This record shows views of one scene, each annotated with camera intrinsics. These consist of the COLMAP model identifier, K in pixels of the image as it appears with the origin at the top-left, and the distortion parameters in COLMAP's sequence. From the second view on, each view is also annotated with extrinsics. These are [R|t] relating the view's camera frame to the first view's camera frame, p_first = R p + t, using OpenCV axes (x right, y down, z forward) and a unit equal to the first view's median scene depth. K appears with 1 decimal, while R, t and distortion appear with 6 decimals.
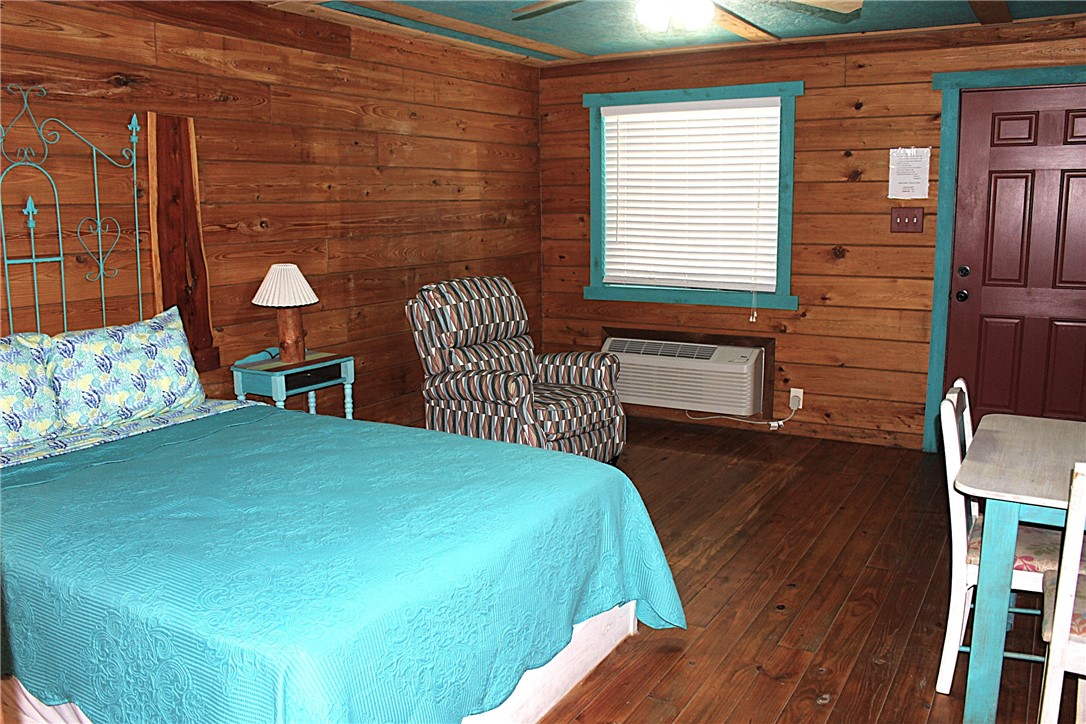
lens RADIAL K [[909.3, 0, 545.9], [0, 909.3, 359.5], [0, 0, 1]] dist [-0.106185, 0.063296]
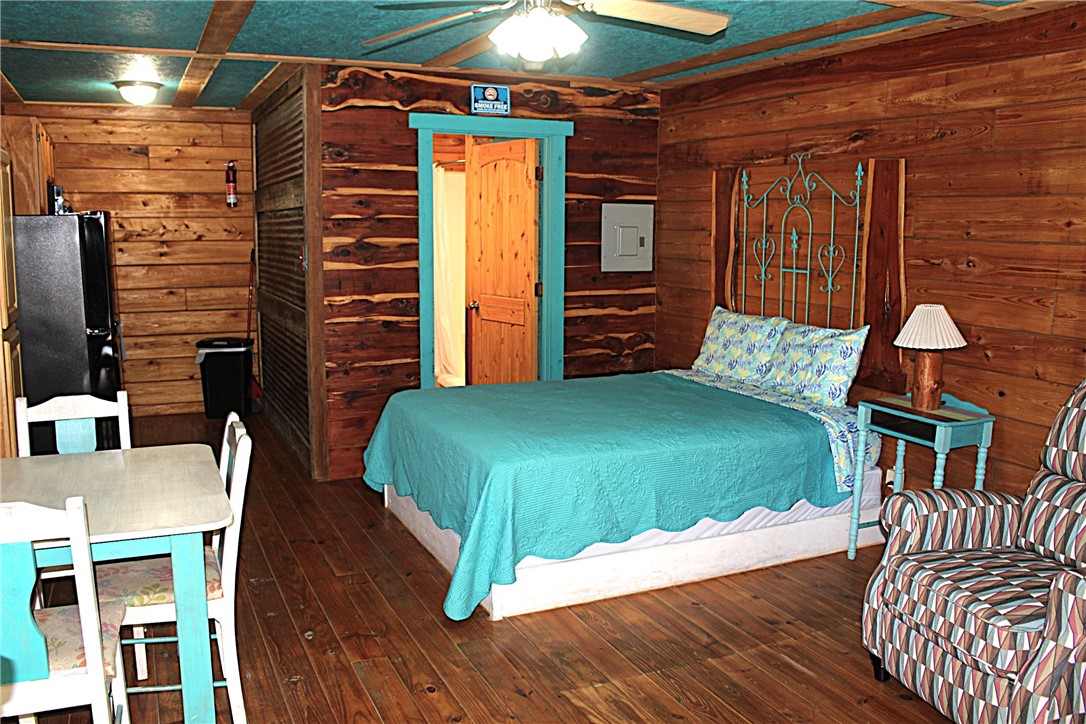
lens RADIAL K [[909.3, 0, 534.3], [0, 909.3, 366.3], [0, 0, 1]] dist [-0.106185, 0.063296]
pose [[-0.579065, 0.125303, -0.805595, 0.716970], [-0.149933, 0.954898, 0.256299, -0.223754], [0.801376, 0.269199, -0.534161, 1.197506]]
